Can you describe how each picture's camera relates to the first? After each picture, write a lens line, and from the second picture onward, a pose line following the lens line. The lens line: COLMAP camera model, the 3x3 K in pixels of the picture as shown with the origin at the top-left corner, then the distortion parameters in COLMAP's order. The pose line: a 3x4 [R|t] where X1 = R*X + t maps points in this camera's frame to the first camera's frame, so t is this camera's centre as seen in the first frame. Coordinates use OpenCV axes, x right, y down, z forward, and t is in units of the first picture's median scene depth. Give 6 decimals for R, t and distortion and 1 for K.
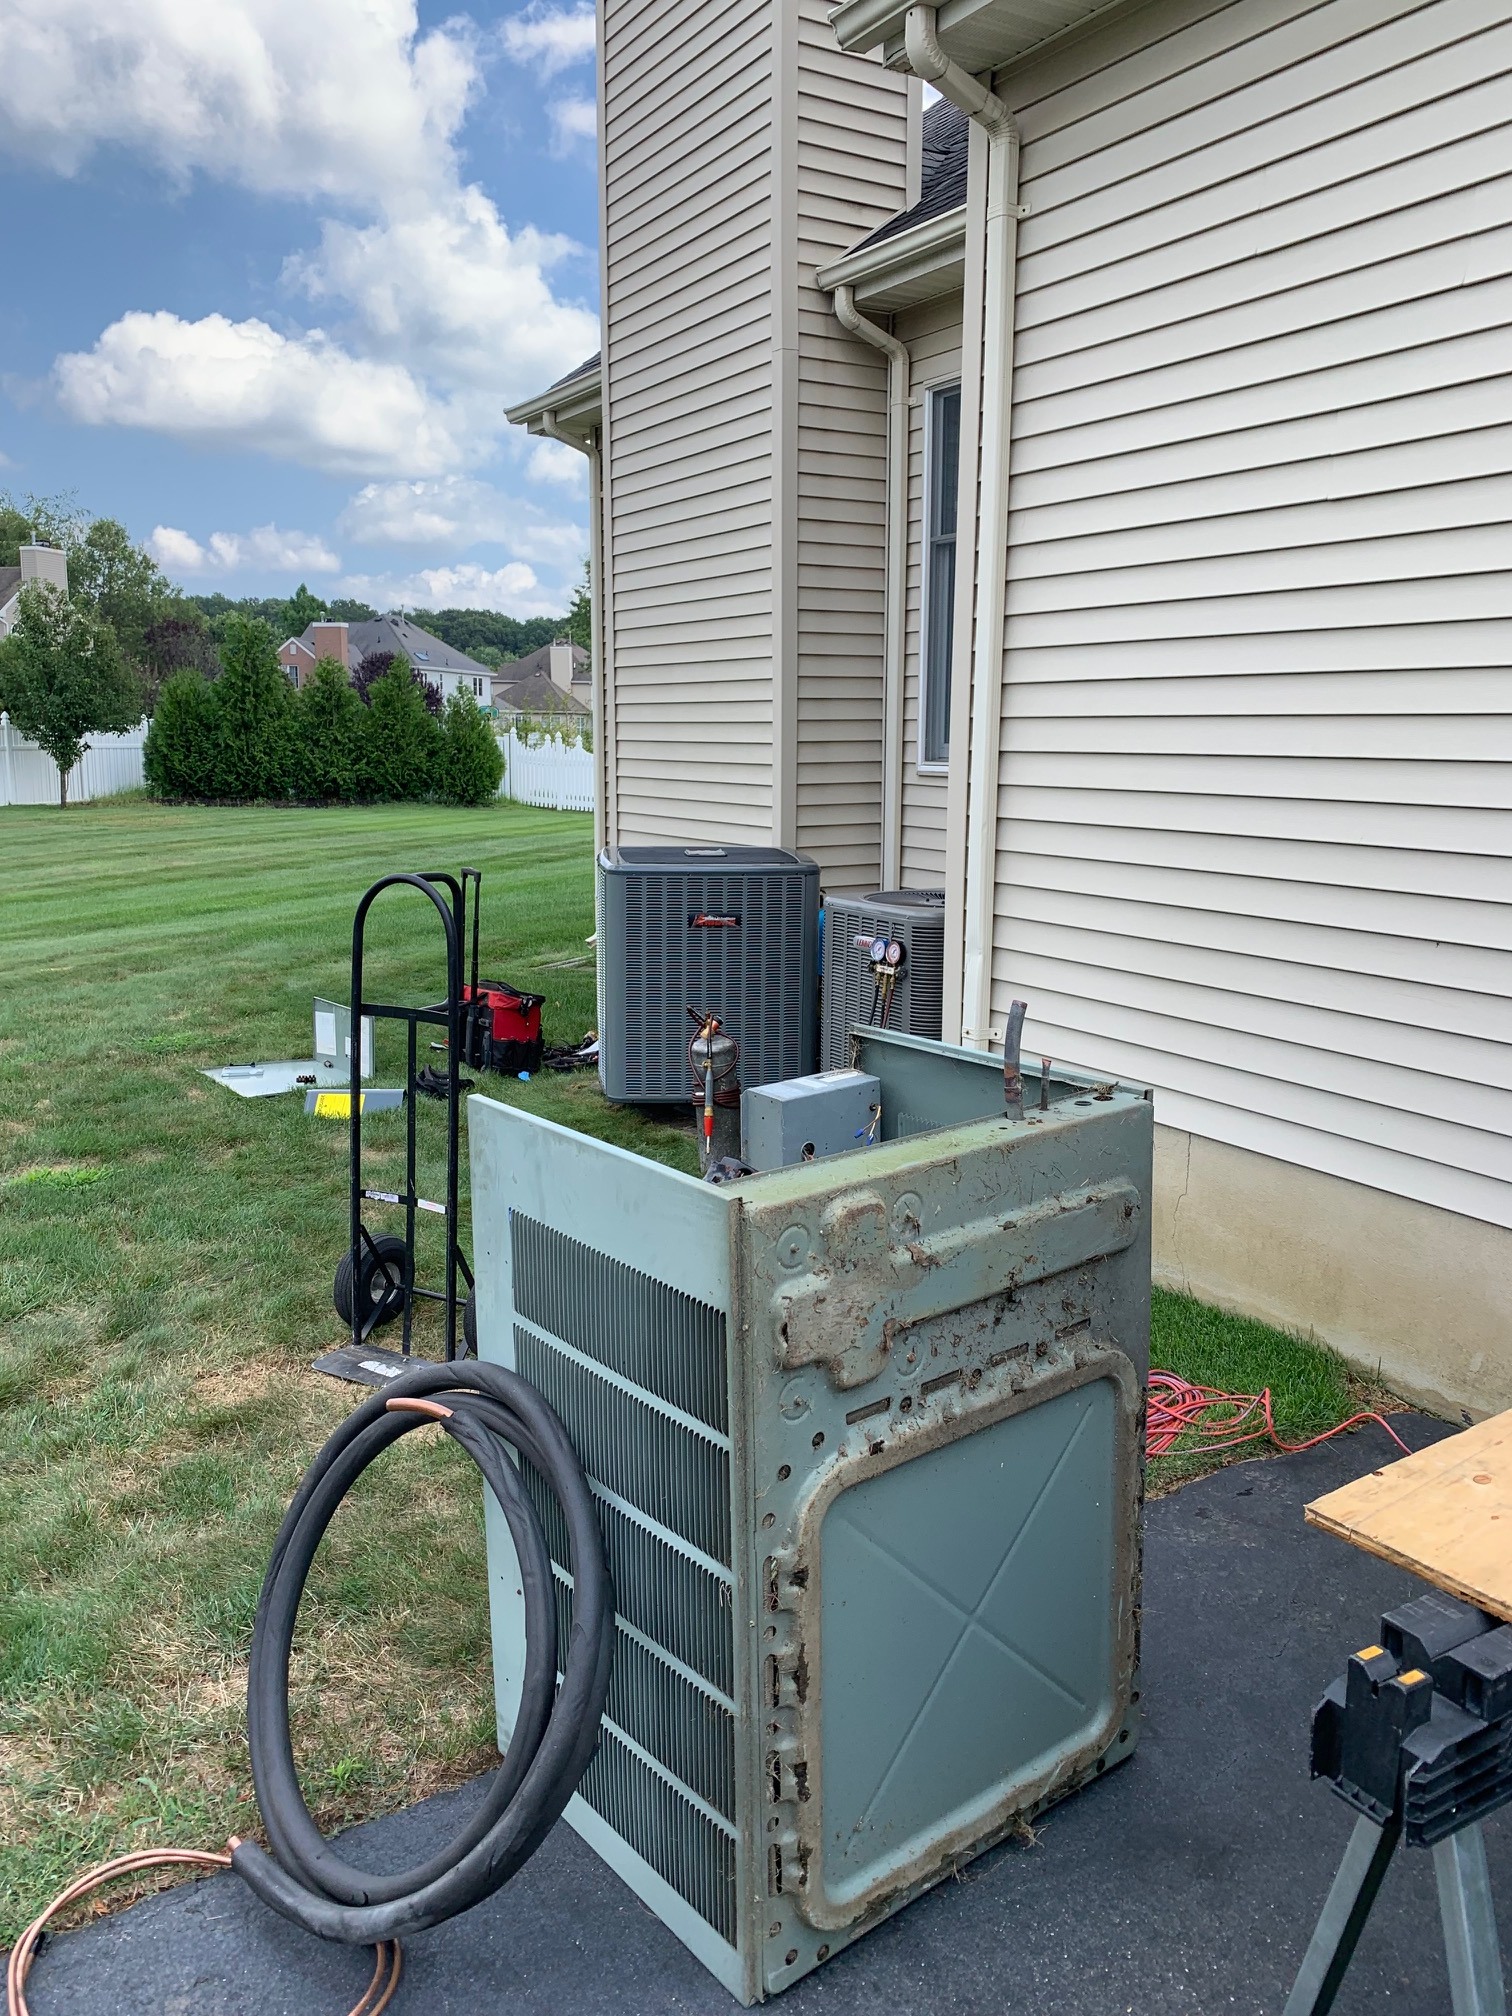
lens RADIAL K [[1575.9, 0, 756.0], [0, 1575.9, 1008.0], [0, 0, 1]] dist [-0.000067, 0.000039]
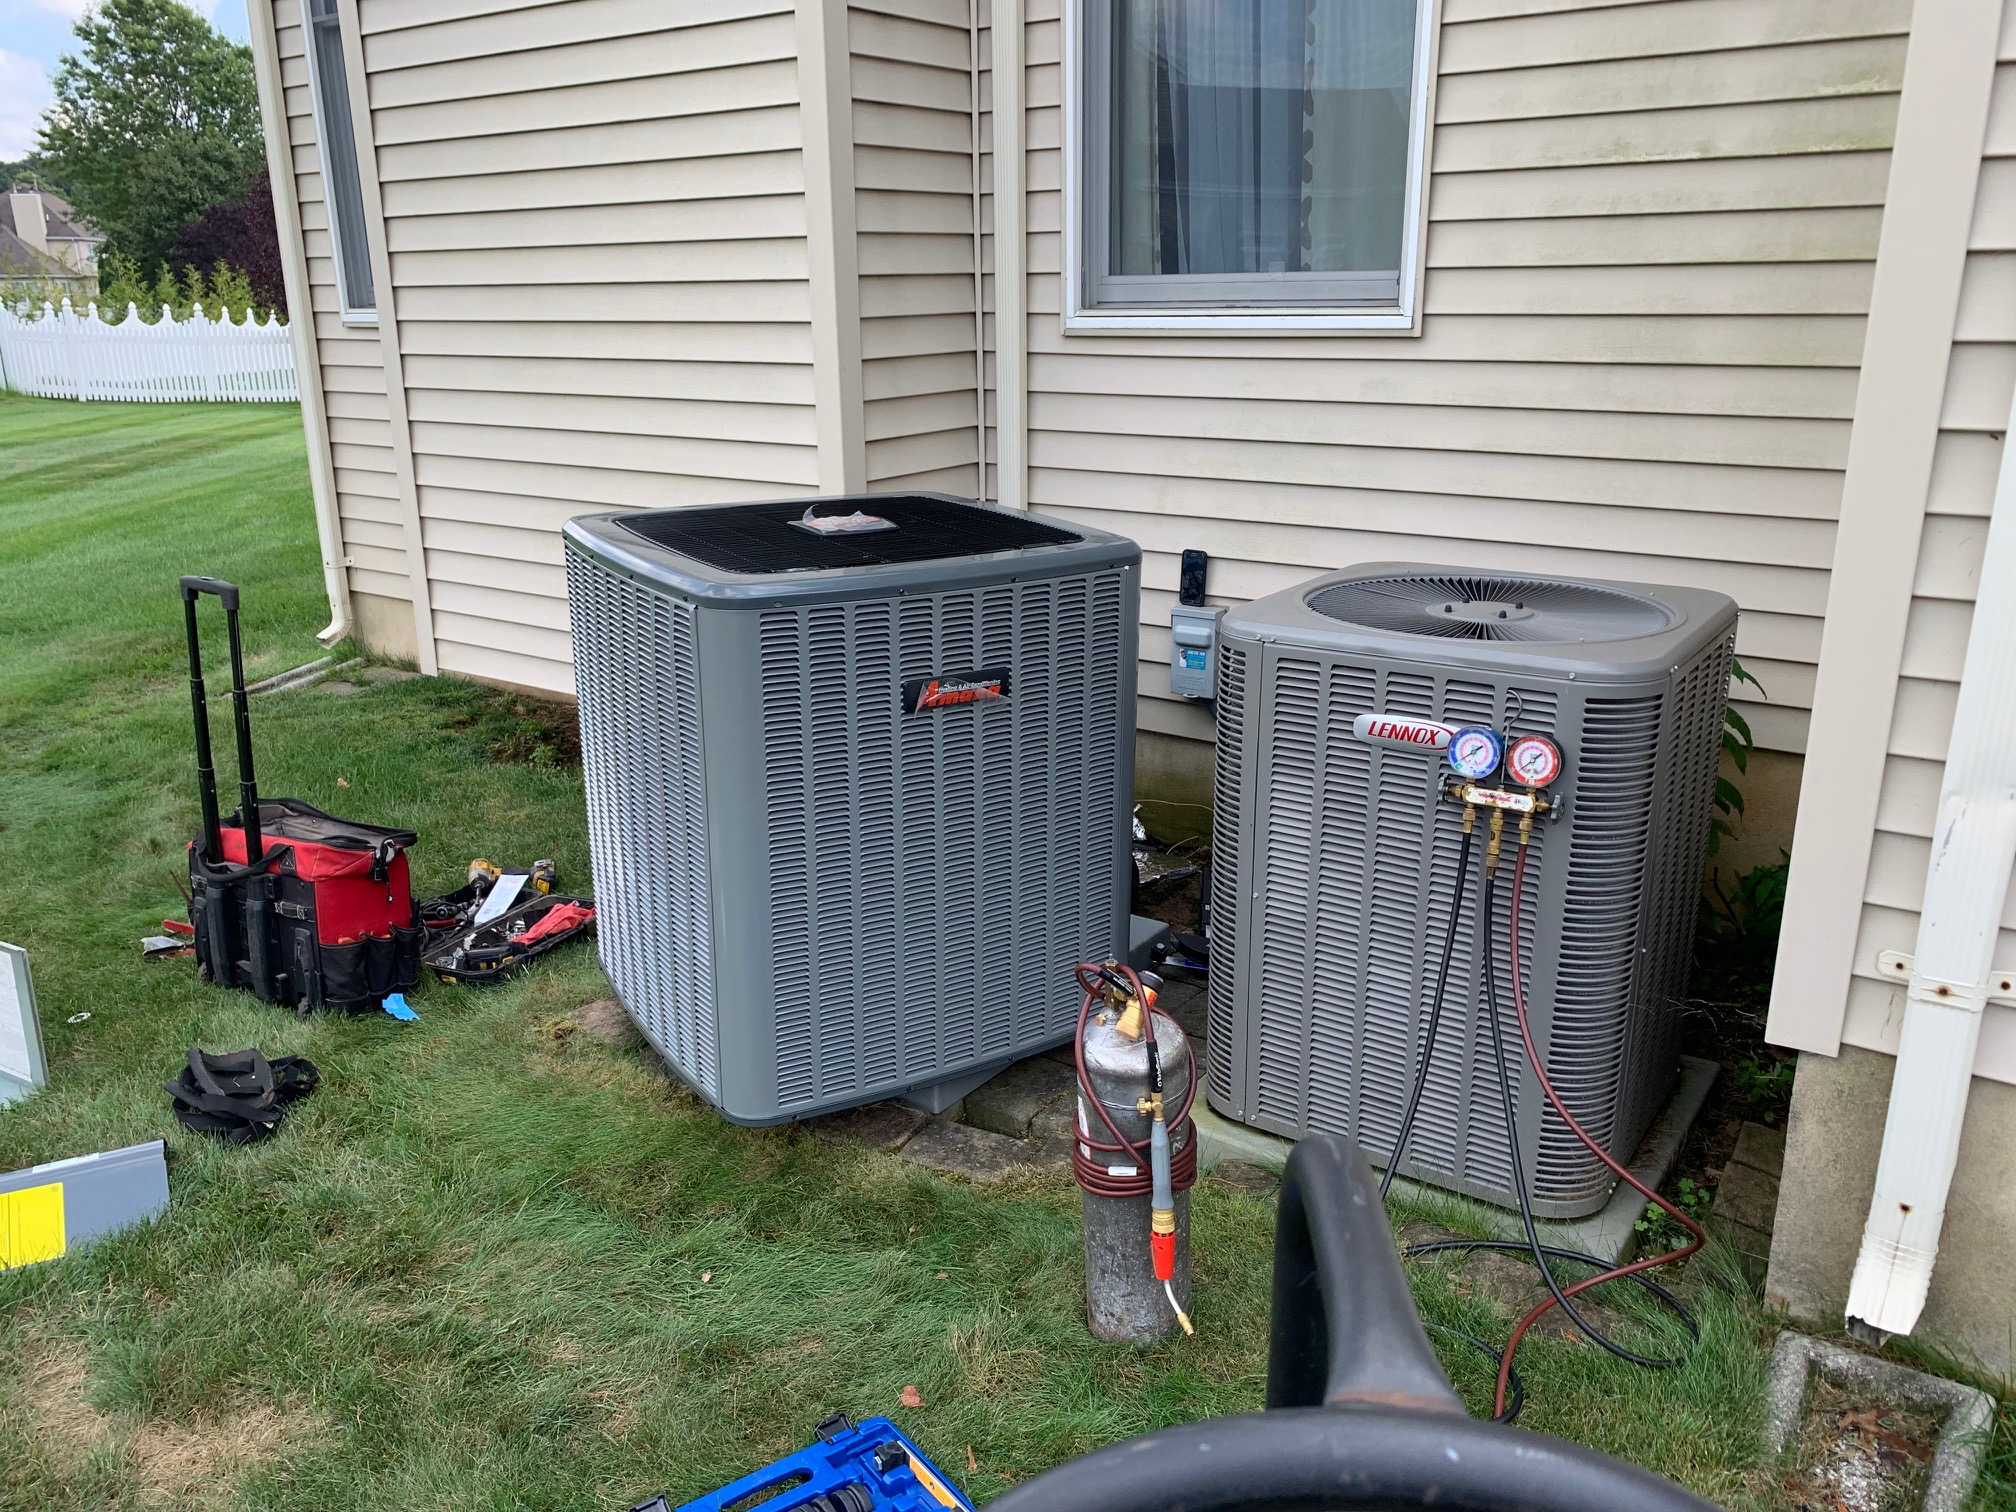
lens RADIAL K [[1575.9, 0, 1008.0], [0, 1575.9, 756.0], [0, 0, 1]] dist [-0.000067, 0.000039]
pose [[0.914232, -0.132948, 0.382760, -0.151548], [0.088622, 0.987376, 0.131280, -0.077827], [-0.395381, -0.086099, 0.914473, 0.498963]]
